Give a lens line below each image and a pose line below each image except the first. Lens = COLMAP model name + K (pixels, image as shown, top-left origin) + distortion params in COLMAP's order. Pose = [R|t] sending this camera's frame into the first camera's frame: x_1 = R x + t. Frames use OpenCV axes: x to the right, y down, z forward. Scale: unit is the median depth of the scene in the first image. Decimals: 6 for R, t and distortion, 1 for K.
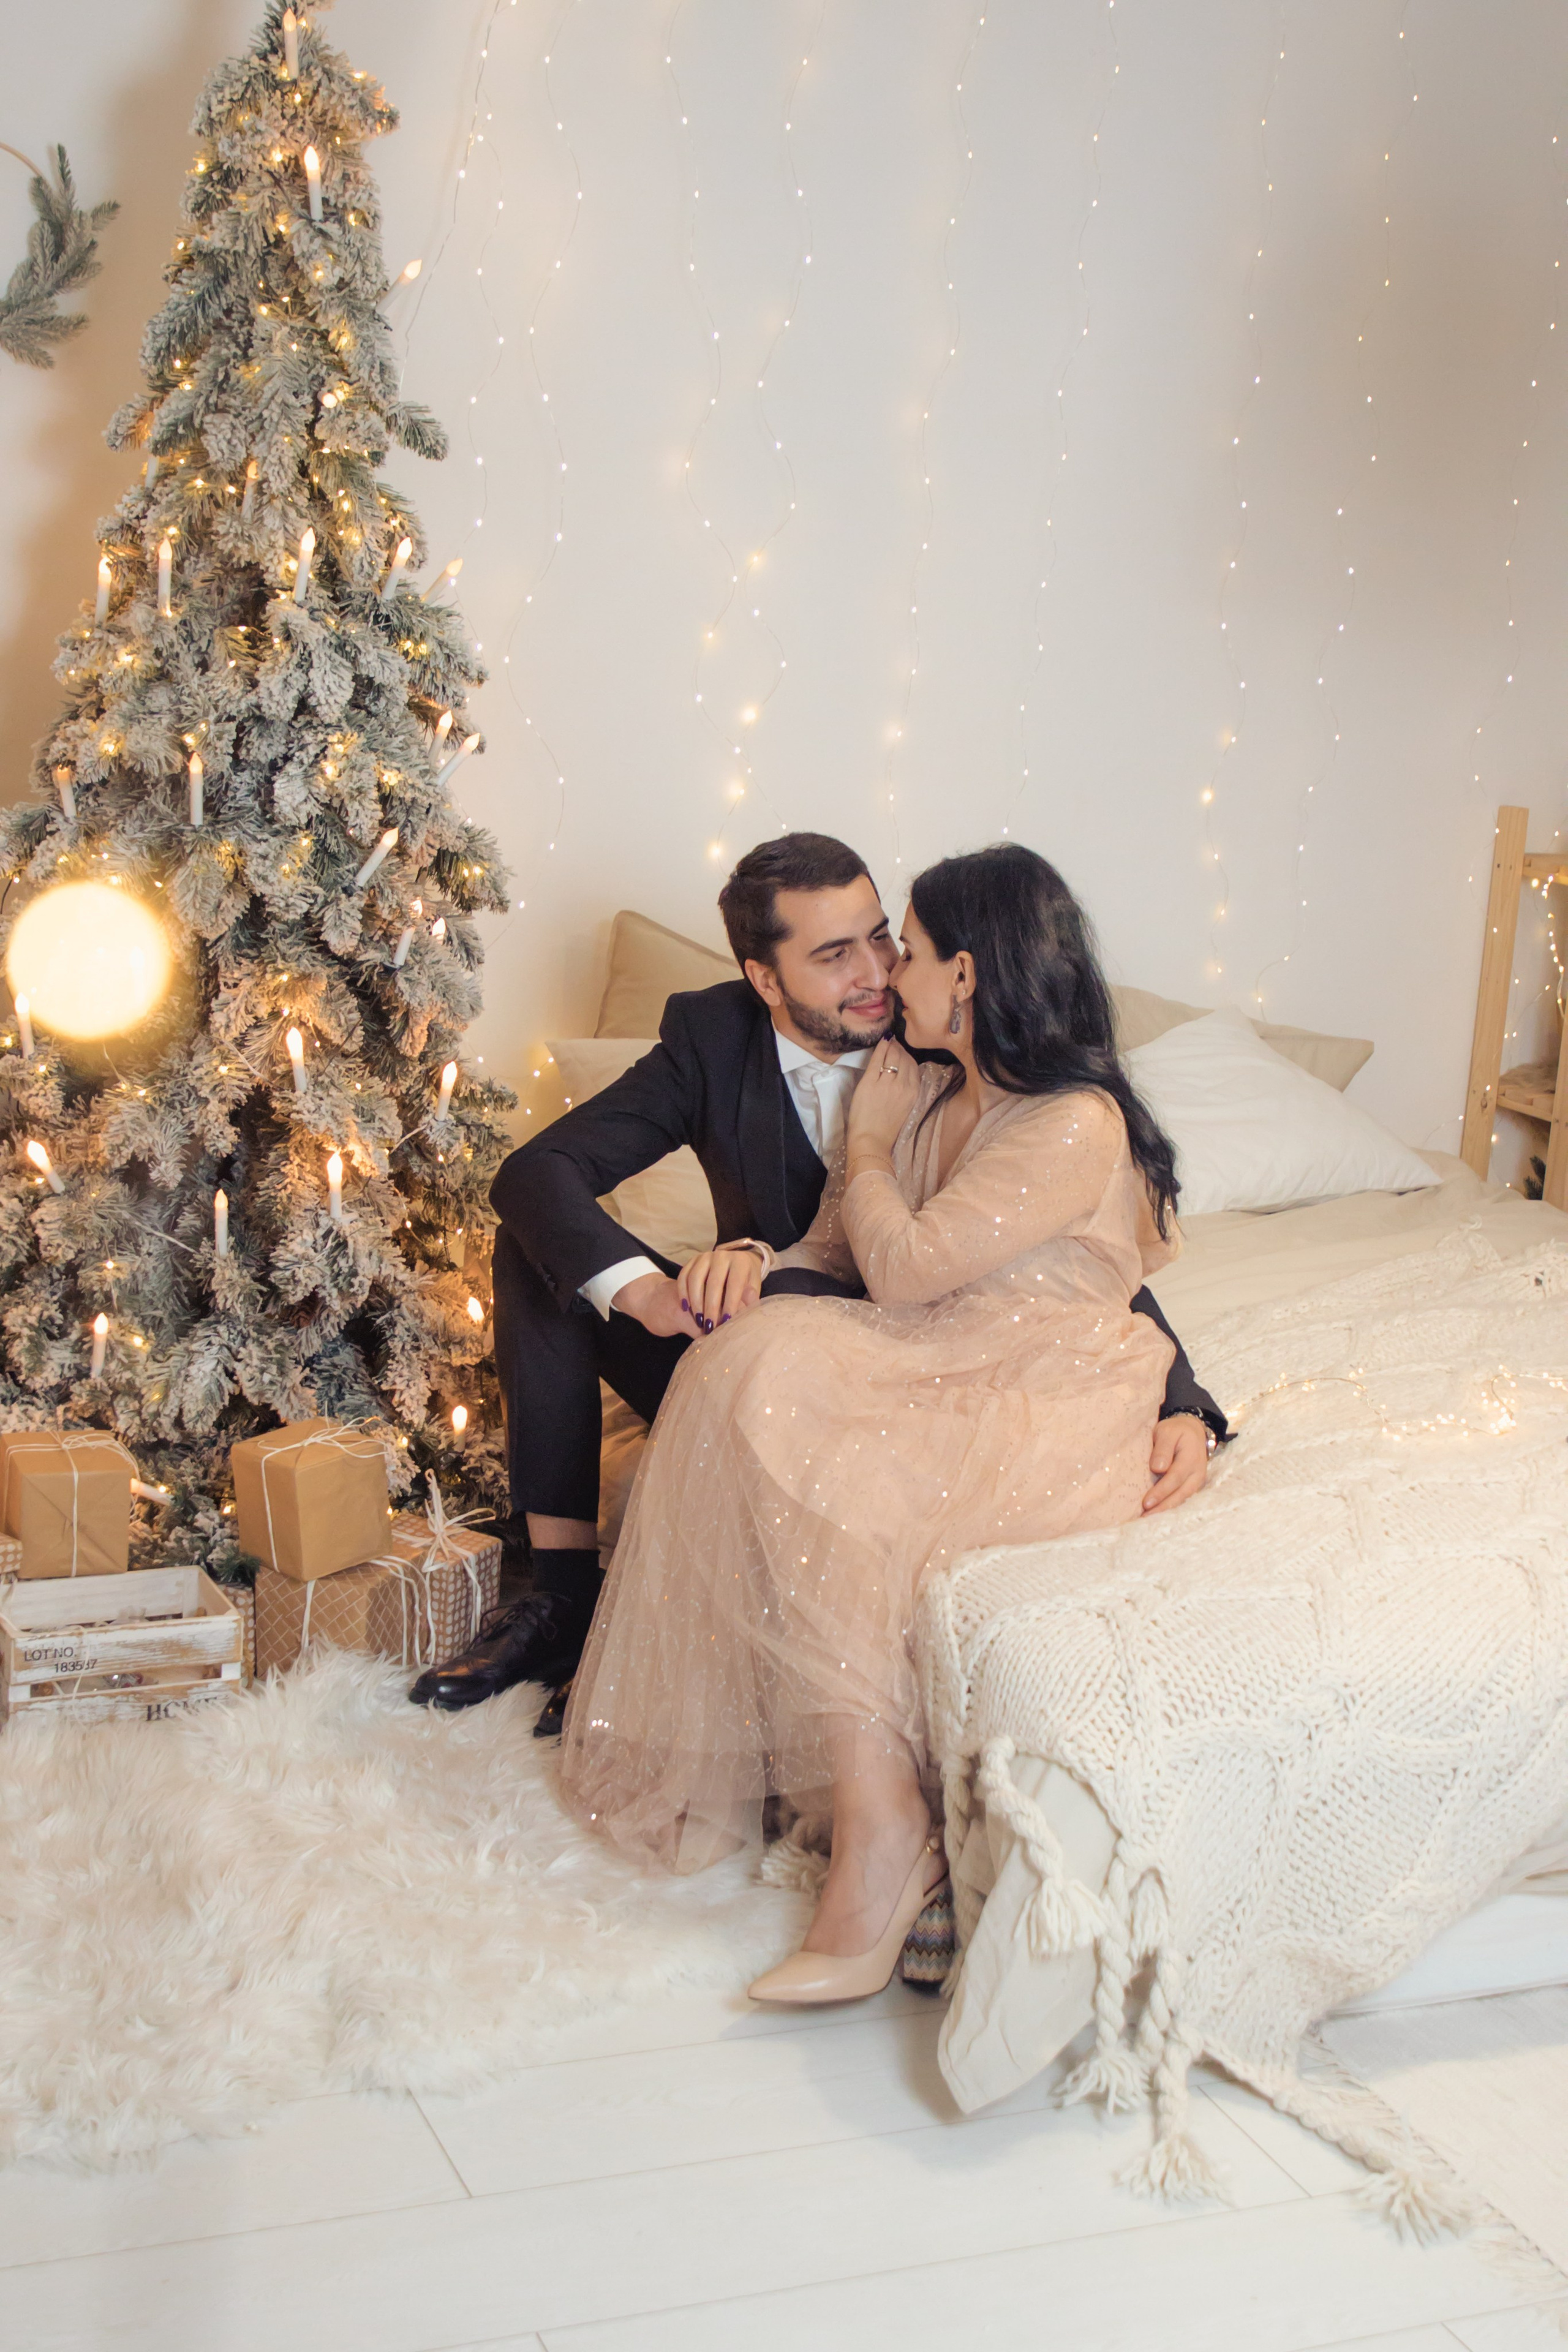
lens RADIAL K [[3158.6, 0, 784.0], [0, 3158.6, 1176.0], [0, 0, 1]] dist [-0.007113, 0.050333]
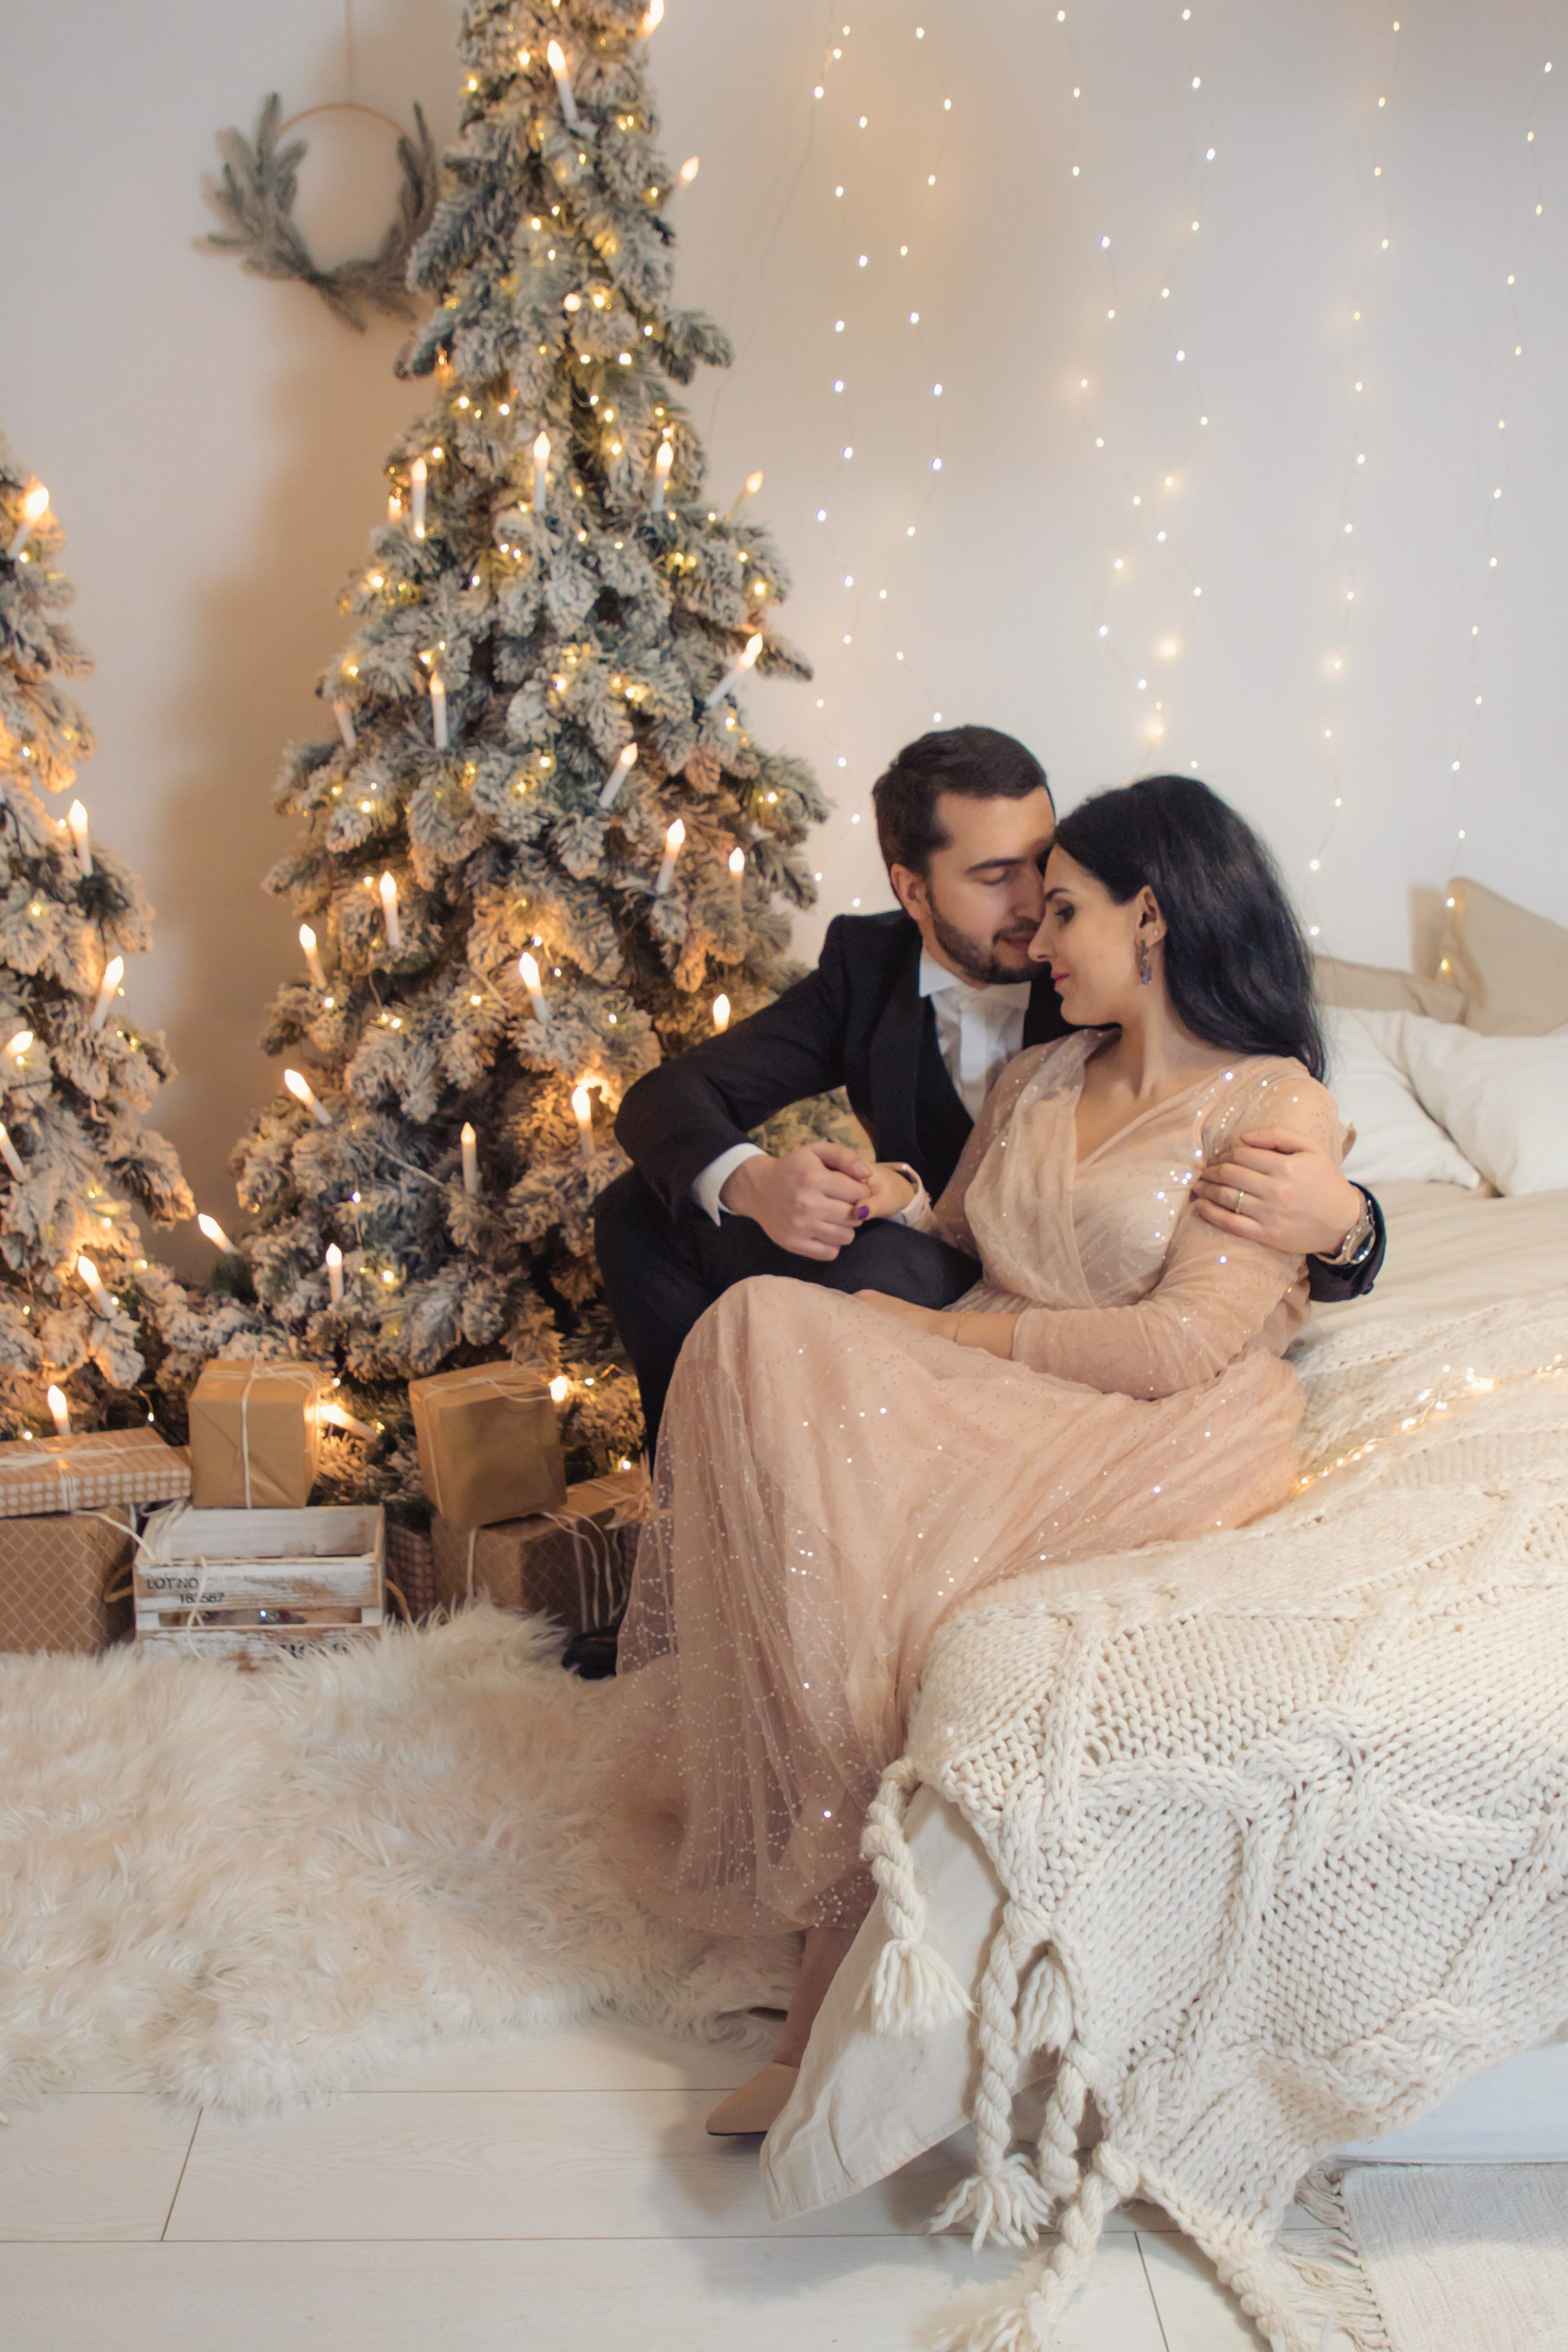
lens RADIAL K [[2744.2, 0, 784.0], [0, 2744.2, 1176.0], [0, 0, 1]] dist [-0.051701, 0.038141]
pose [[0.933899, 0.018190, -0.357074, 0.215230], [-0.023978, 0.999643, -0.011789, 0.028248], [0.356732, 0.019572, 0.934002, 0.248543]]
